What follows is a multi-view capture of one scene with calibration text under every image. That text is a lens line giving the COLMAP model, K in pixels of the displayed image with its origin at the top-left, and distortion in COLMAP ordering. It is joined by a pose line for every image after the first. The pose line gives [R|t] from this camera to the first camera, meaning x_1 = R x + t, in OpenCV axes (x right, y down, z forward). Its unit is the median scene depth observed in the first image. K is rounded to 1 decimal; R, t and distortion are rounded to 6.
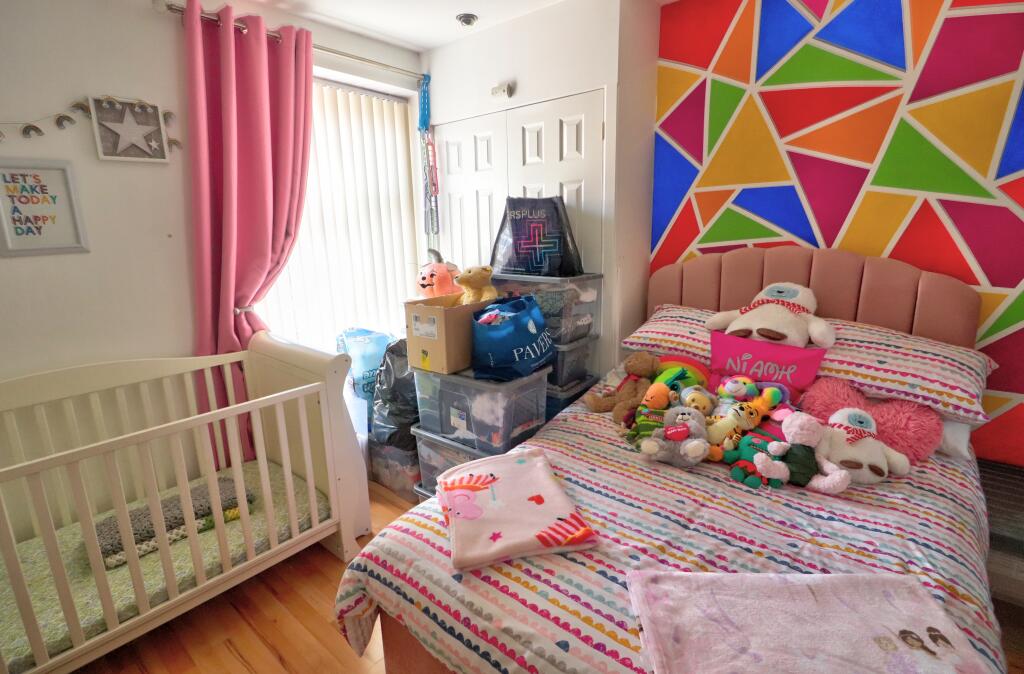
lens RADIAL K [[480.3, 0, 516.2], [0, 480.3, 336.4], [0, 0, 1]] dist [-0.017619, -0.002038]
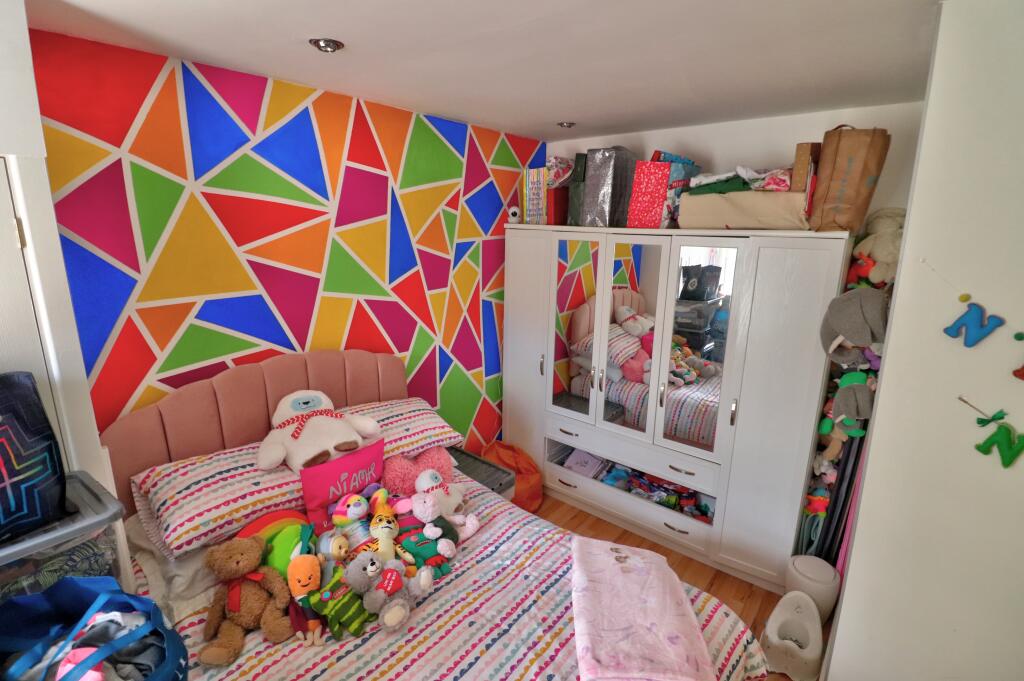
lens RADIAL K [[480.3, 0, 515.4], [0, 480.3, 335.4], [0, 0, 1]] dist [-0.017619, -0.002038]
pose [[-0.014468, -0.205313, 0.978589, -0.429017], [0.217582, 0.954593, 0.203495, -0.352527], [-0.975935, 0.215868, 0.030862, 0.528201]]
